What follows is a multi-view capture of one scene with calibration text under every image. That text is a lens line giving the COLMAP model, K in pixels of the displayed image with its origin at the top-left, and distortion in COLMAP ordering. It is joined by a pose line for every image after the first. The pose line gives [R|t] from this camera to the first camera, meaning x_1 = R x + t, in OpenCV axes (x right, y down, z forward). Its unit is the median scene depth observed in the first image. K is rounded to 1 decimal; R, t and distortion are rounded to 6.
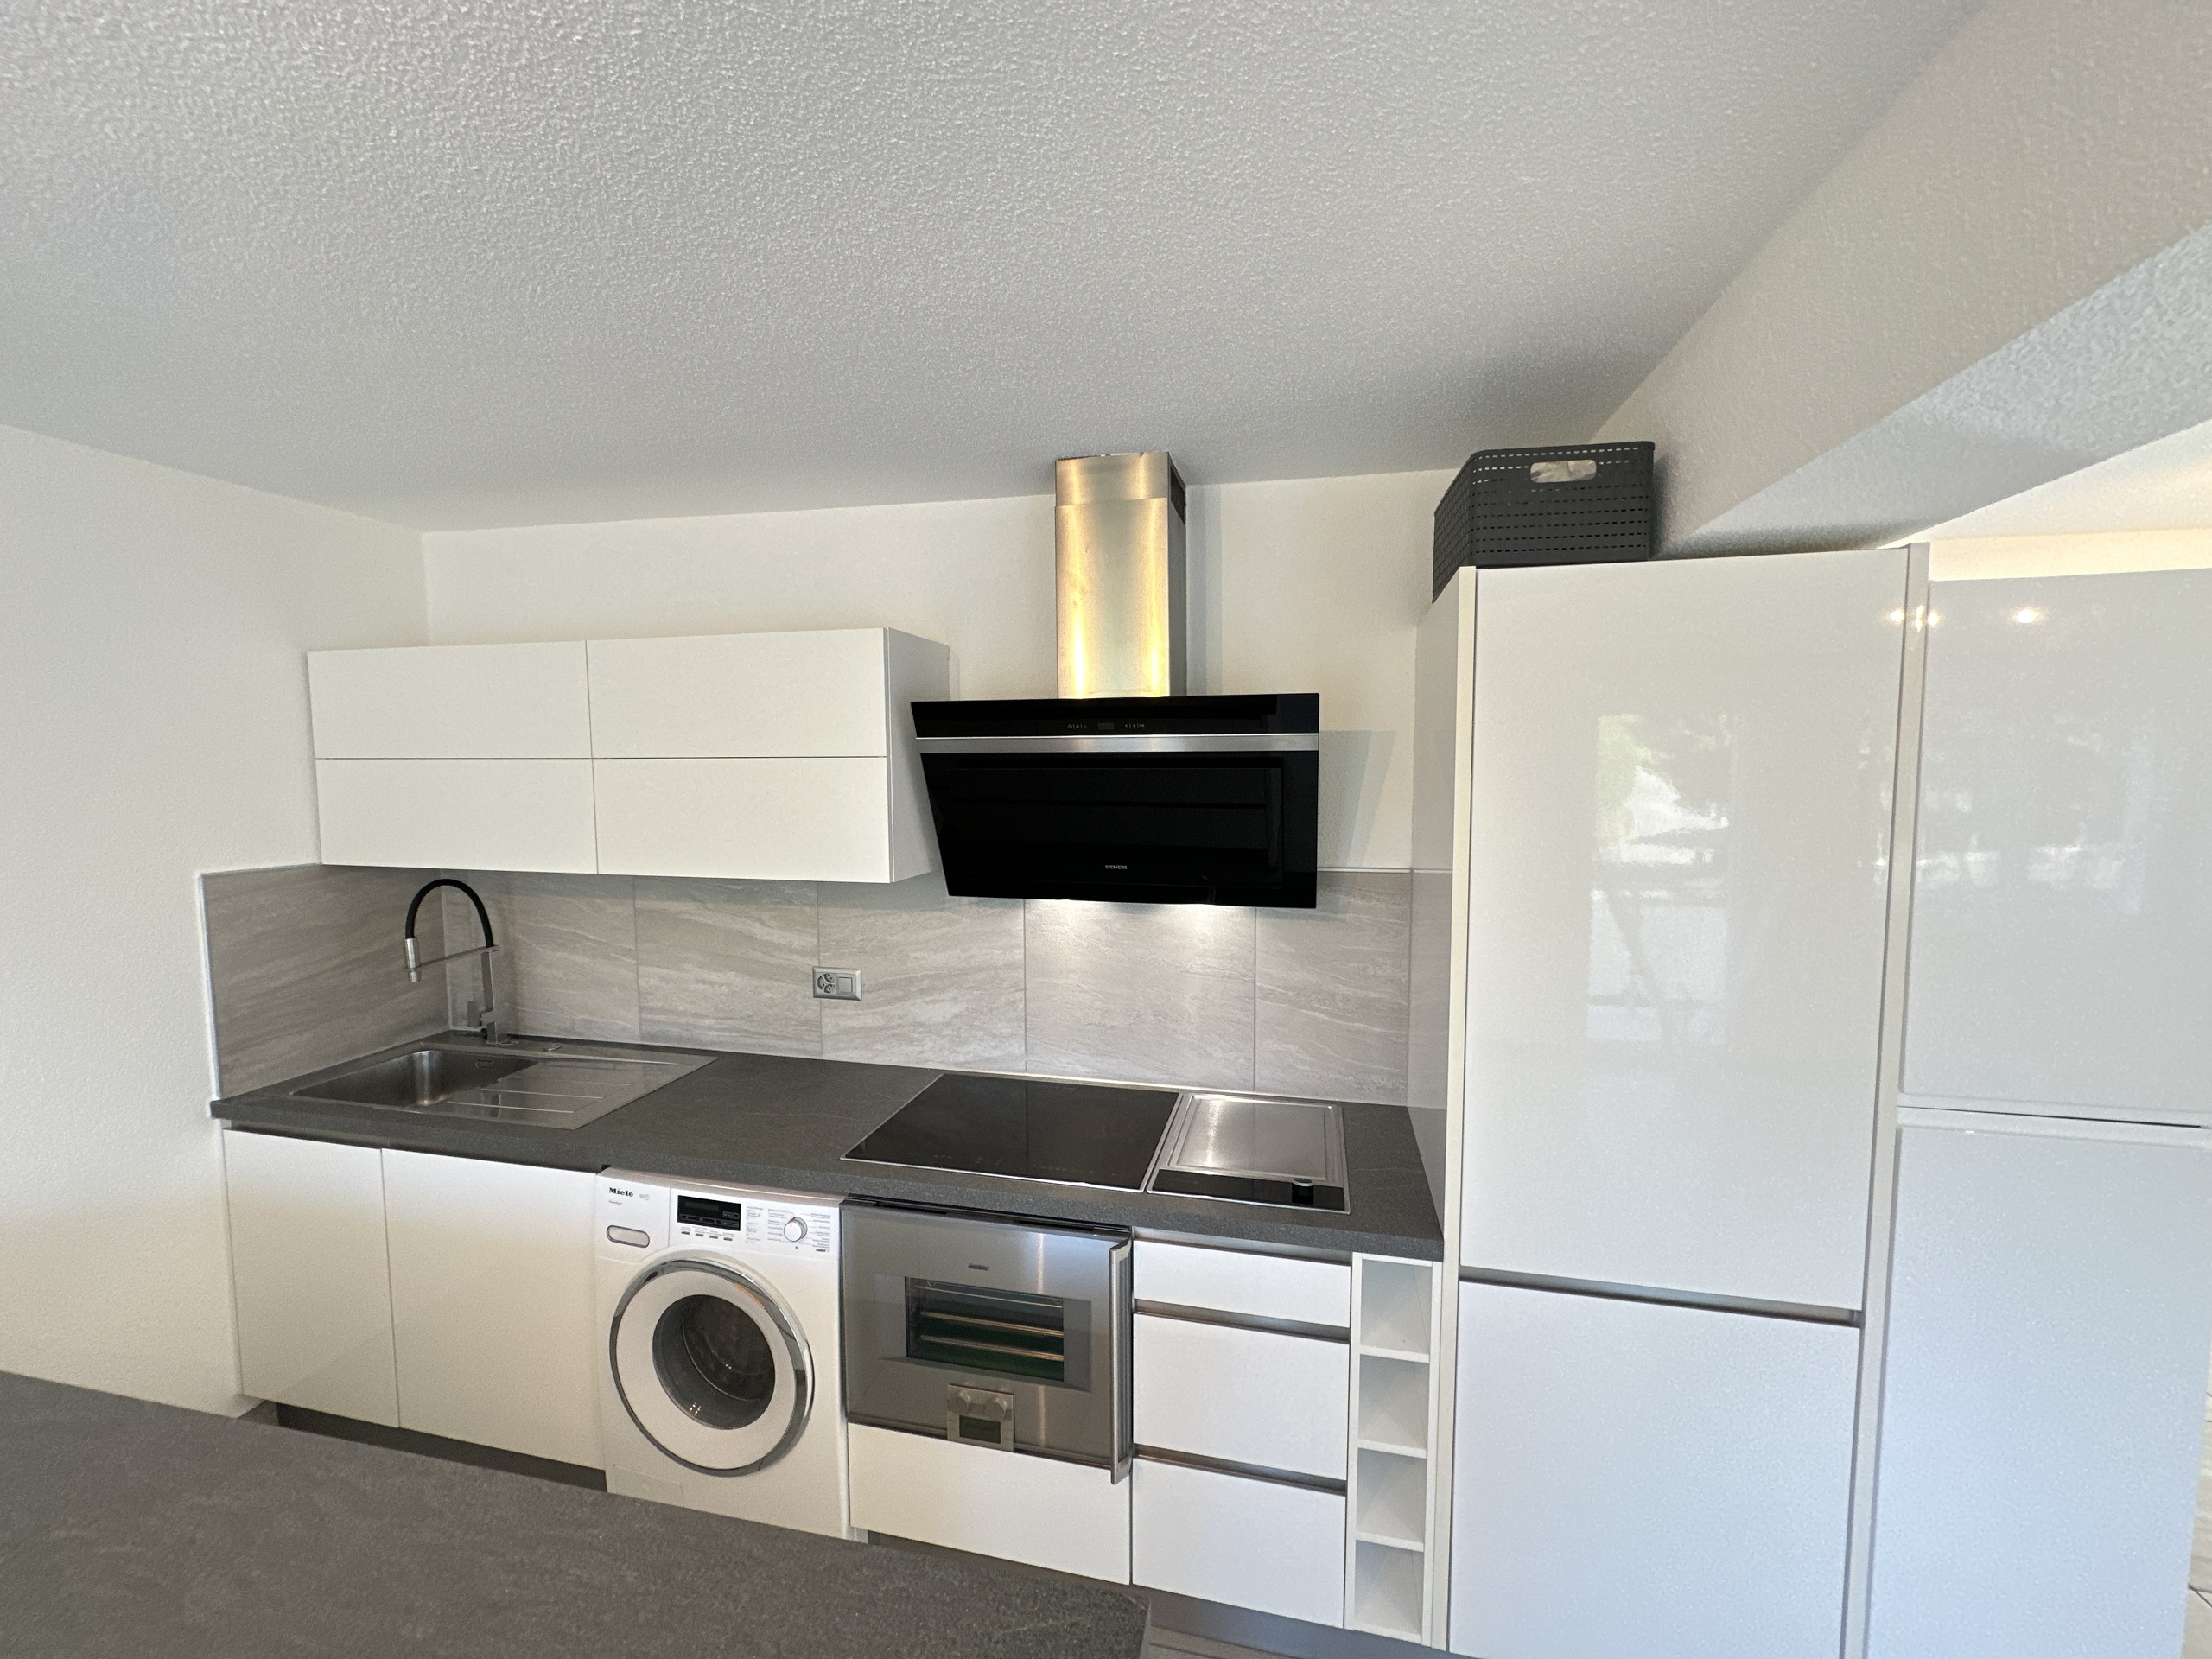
lens RADIAL K [[881.5, 0, 1109.4], [0, 881.5, 837.6], [0, 0, 1]] dist [0.000097, -0.000236]
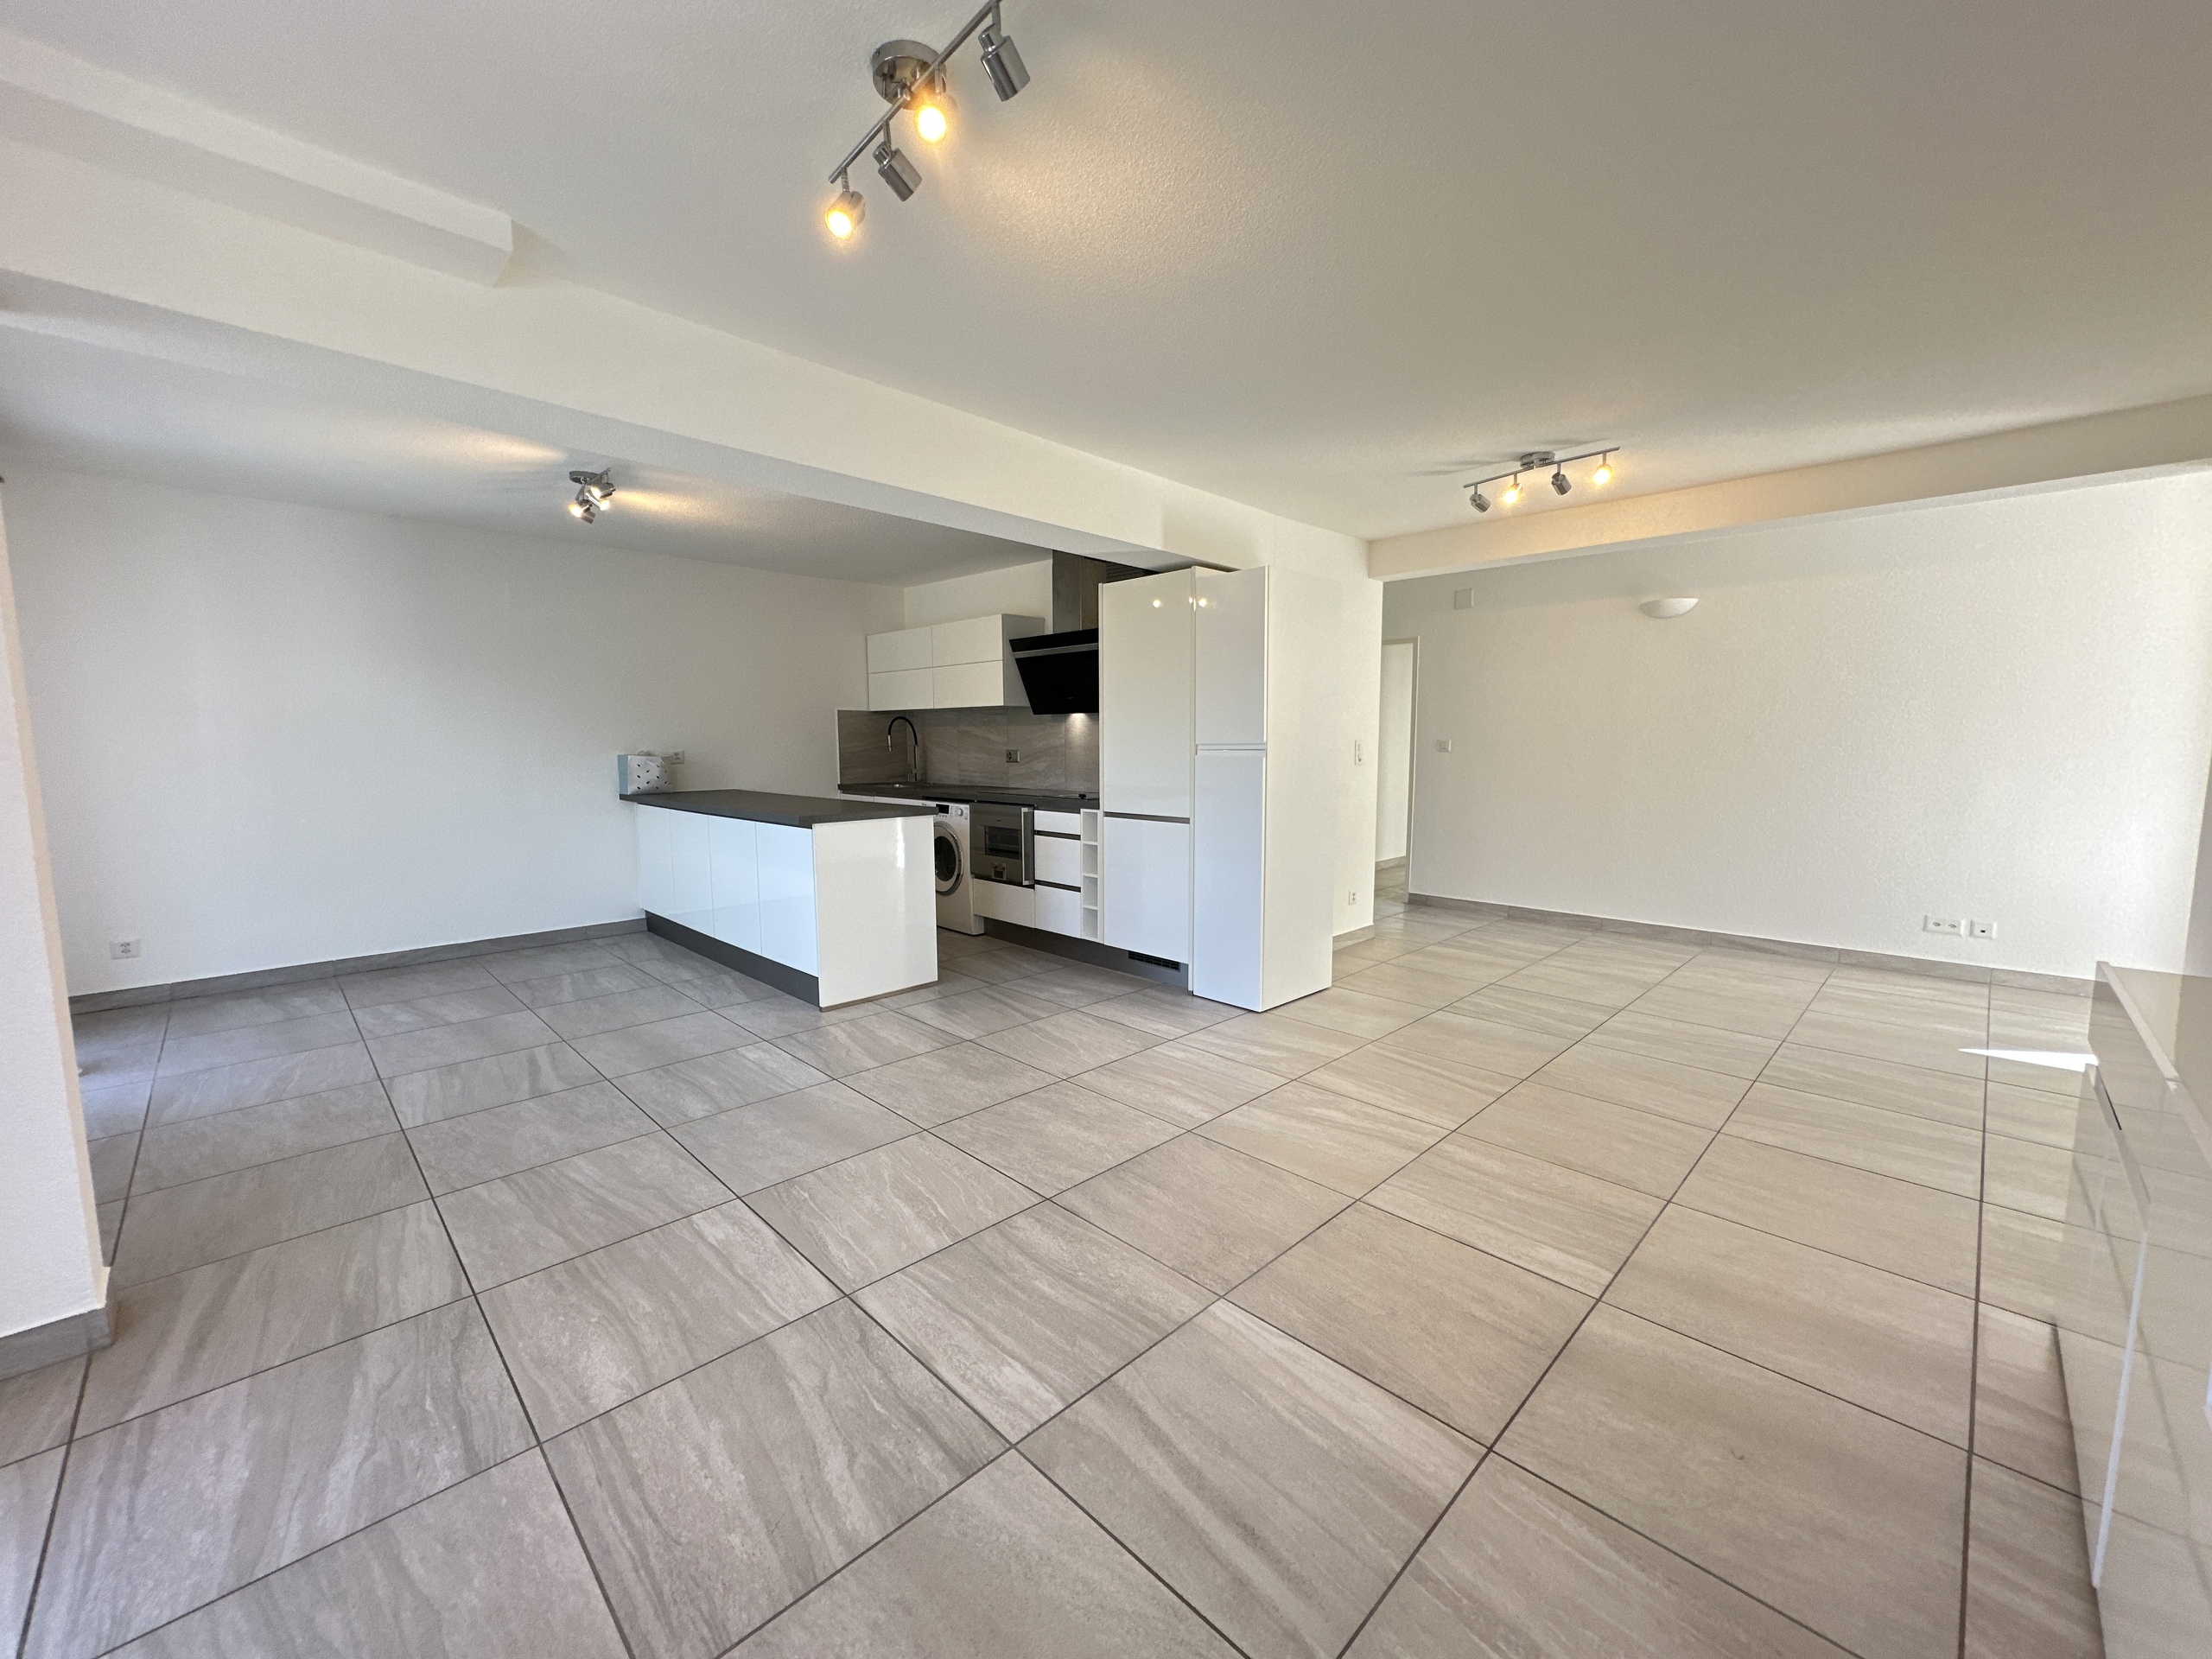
lens RADIAL K [[881.5, 0, 1109.4], [0, 881.5, 837.6], [0, 0, 1]] dist [0.000097, -0.000236]
pose [[0.846207, 0.058120, -0.529674, 1.557703], [-0.041790, 0.998211, 0.042767, 0.340684], [0.531212, -0.014055, 0.847122, -1.211561]]
